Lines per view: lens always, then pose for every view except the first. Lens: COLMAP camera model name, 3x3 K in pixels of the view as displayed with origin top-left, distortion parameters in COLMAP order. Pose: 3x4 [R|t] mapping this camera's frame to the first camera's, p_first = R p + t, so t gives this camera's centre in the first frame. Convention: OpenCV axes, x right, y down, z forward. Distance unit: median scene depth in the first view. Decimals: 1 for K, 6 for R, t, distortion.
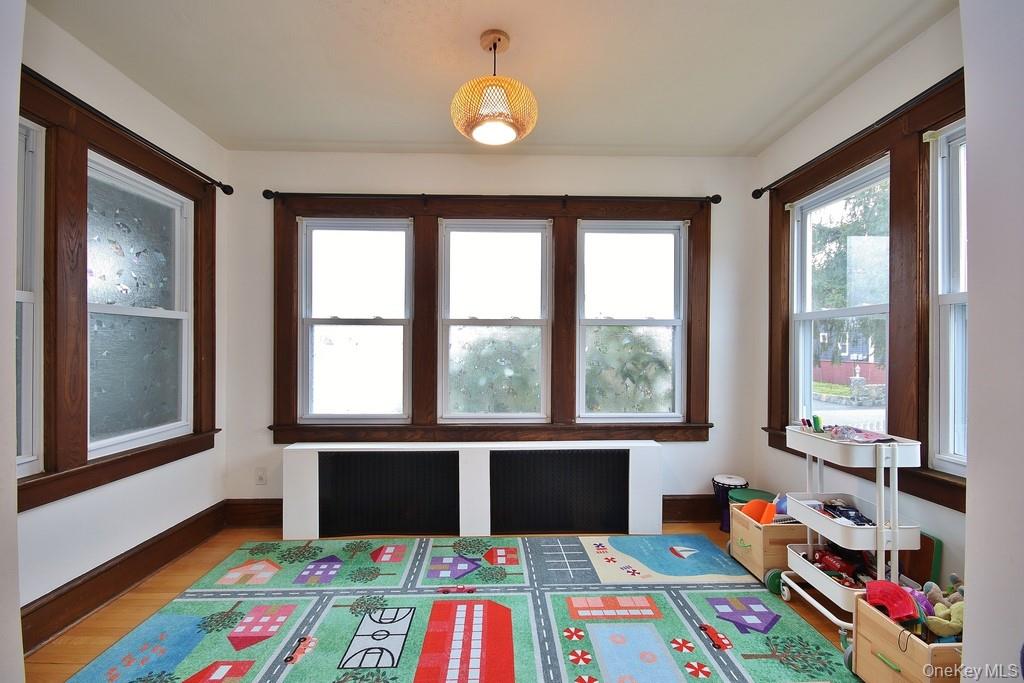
lens RADIAL K [[473.9, 0, 513.1], [0, 473.9, 343.8], [0, 0, 1]] dist [0.005719, 0.000628]
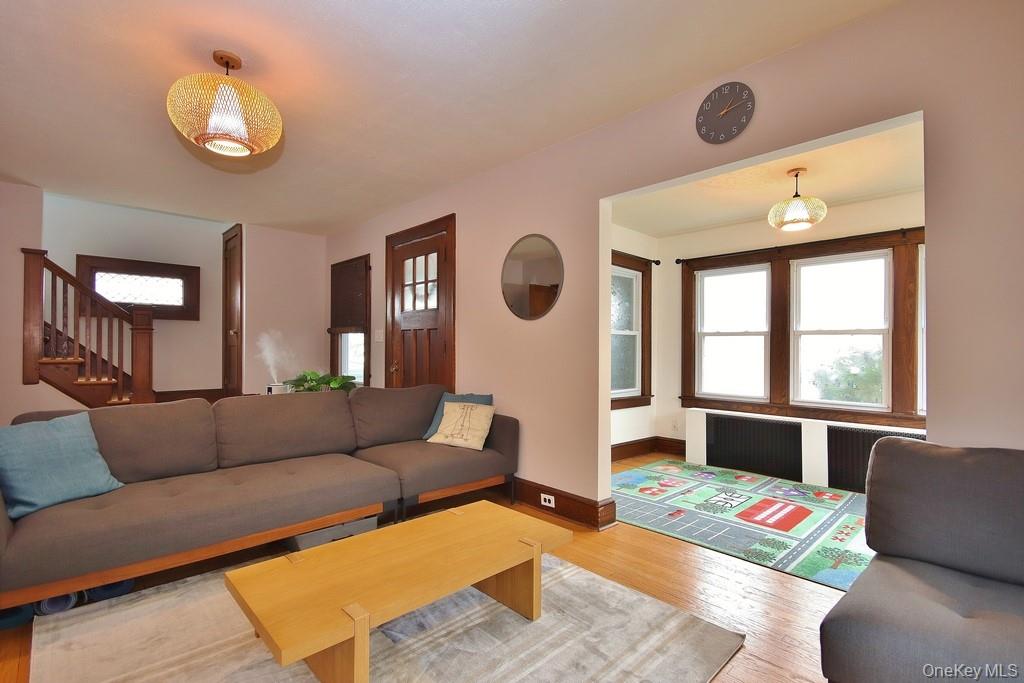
lens RADIAL K [[473.9, 0, 513.1], [0, 473.9, 343.8], [0, 0, 1]] dist [0.005719, 0.000628]
pose [[0.669430, -0.004407, -0.742862, 0.375457], [-0.004148, 0.999945, -0.009671, 0.003768], [0.742864, 0.009556, 0.669374, -0.621328]]
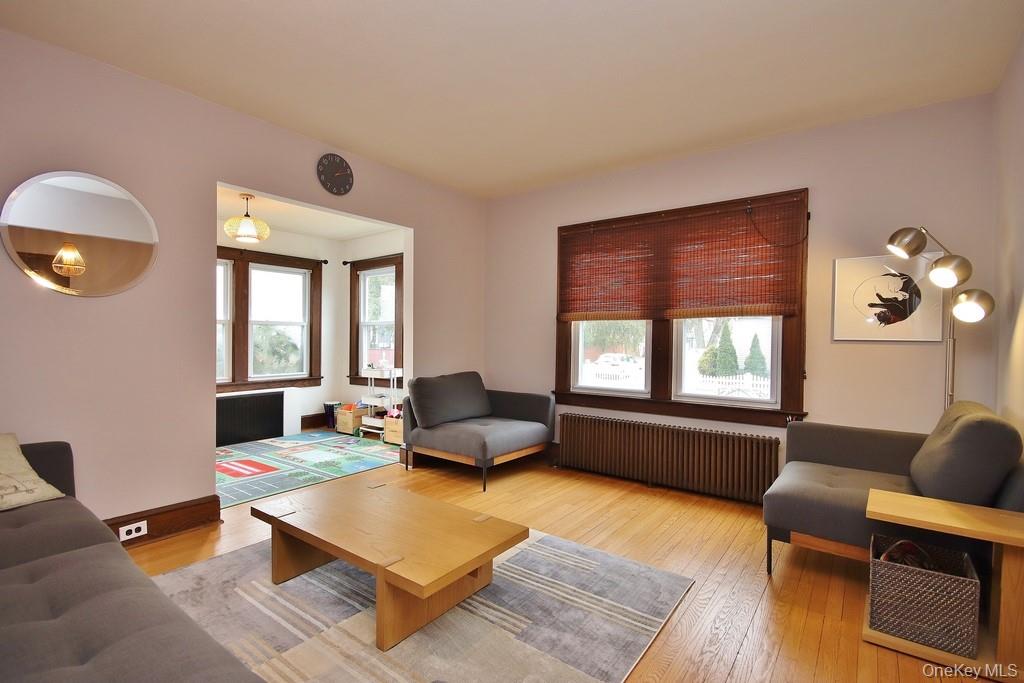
lens RADIAL K [[473.9, 0, 513.1], [0, 473.9, 343.8], [0, 0, 1]] dist [0.005719, 0.000628]
pose [[0.626188, -0.008786, 0.779622, -0.668971], [-0.006327, 0.999846, 0.016350, -0.002808], [-0.779646, -0.015171, 0.626036, -0.908865]]
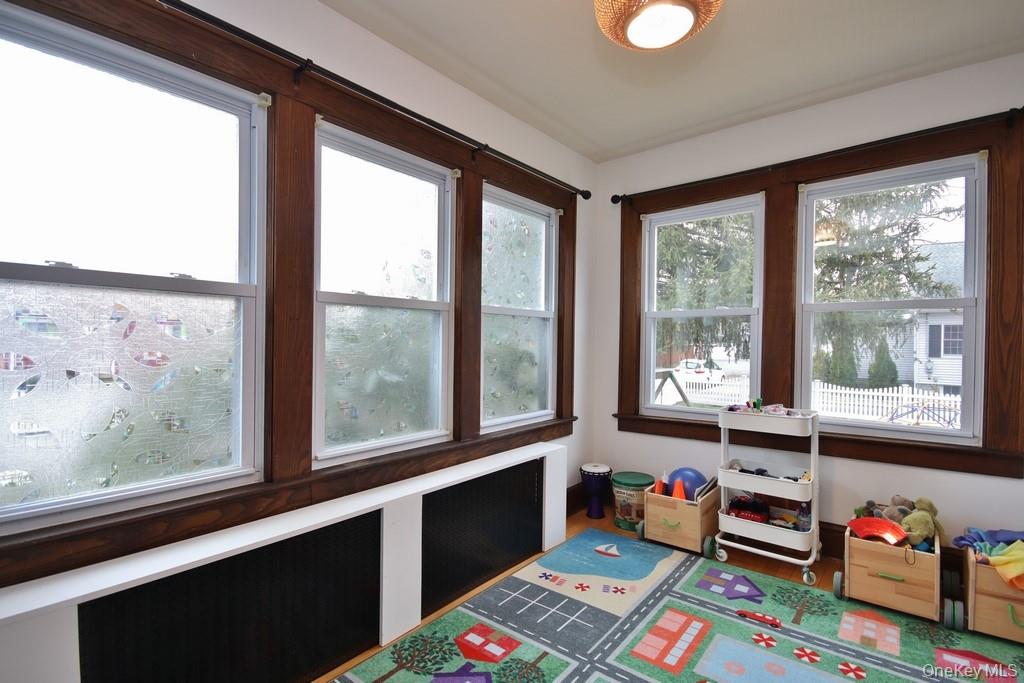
lens RADIAL K [[473.9, 0, 513.1], [0, 473.9, 343.8], [0, 0, 1]] dist [0.005719, 0.000628]
pose [[0.658670, -0.001198, 0.752431, -0.470246], [-0.008197, 0.999928, 0.008767, 0.006457], [-0.752387, -0.011942, 0.658613, 0.476955]]
